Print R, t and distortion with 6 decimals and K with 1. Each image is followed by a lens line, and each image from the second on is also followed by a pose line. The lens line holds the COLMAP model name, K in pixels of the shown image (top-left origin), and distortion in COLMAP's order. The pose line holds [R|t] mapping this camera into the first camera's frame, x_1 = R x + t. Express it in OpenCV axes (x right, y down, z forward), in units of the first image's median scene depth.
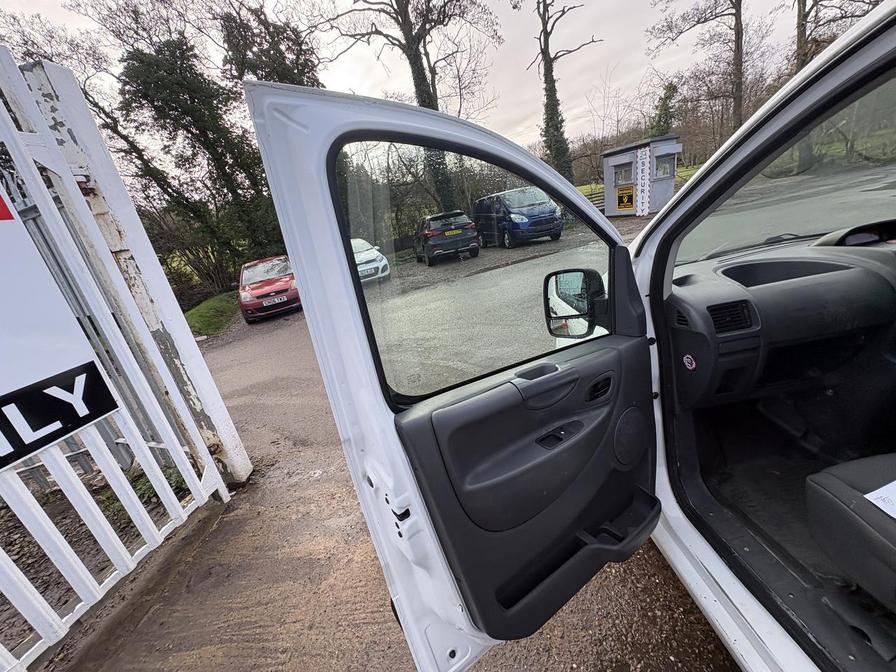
lens RADIAL K [[357.0, 0, 447.4], [0, 357.0, 335.6], [0, 0, 1]] dist [0.001907, -0.000262]
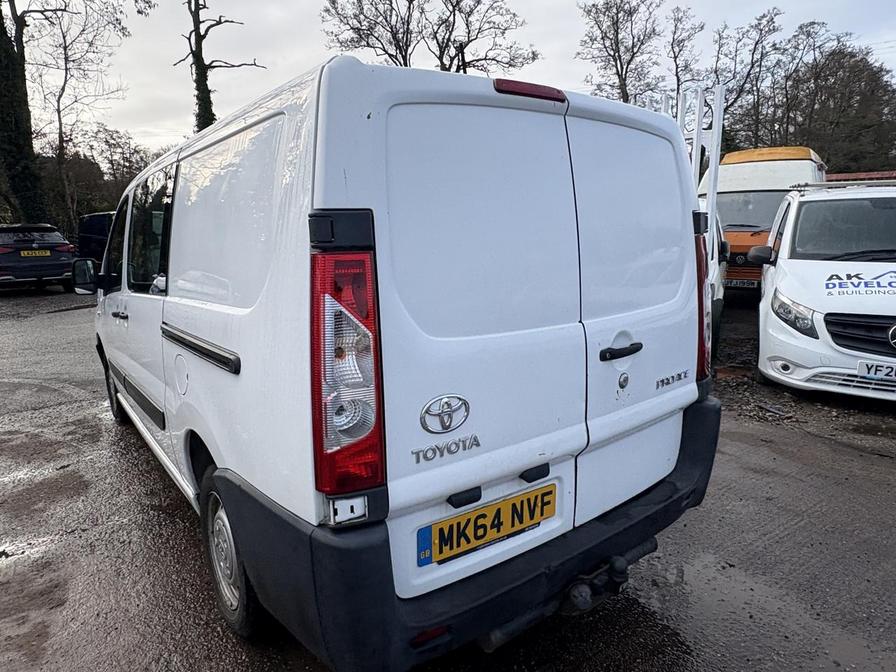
lens RADIAL K [[567.2, 0, 447.5], [0, 567.2, 330.1], [0, 0, 1]] dist [0.002713, 0.000451]
pose [[0.807117, 0.060340, 0.587299, 0.019390], [0.058384, 0.981730, -0.181101, 0.084069], [-0.587497, 0.180459, 0.788848, -0.253805]]
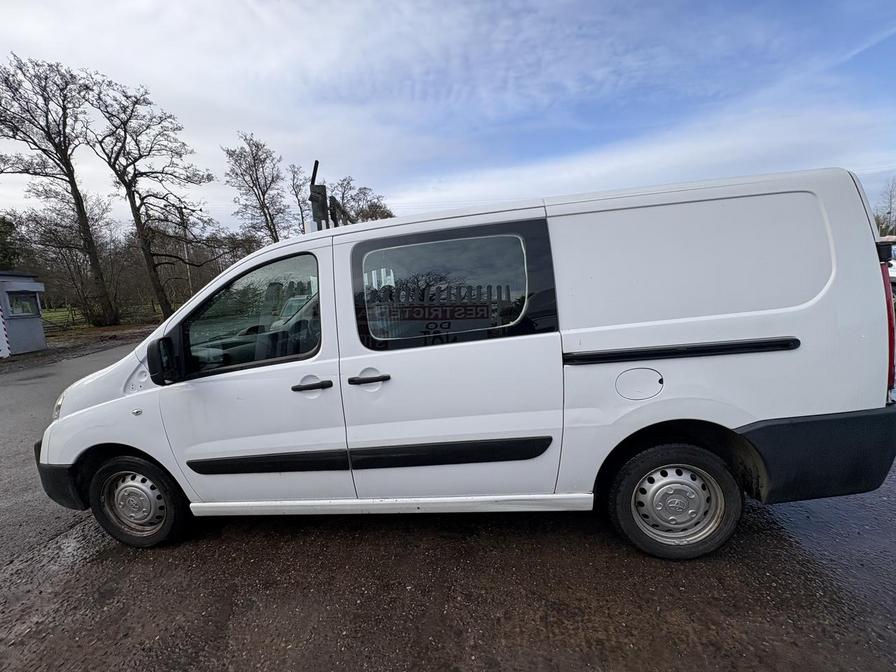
lens RADIAL K [[357.0, 0, 446.1], [0, 357.0, 337.8], [0, 0, 1]] dist [0.001907, -0.000262]
pose [[0.162584, 0.028375, 0.986287, -0.078485], [0.348764, 0.933407, -0.084346, 0.033633], [-0.923001, 0.357695, 0.141861, -0.040034]]
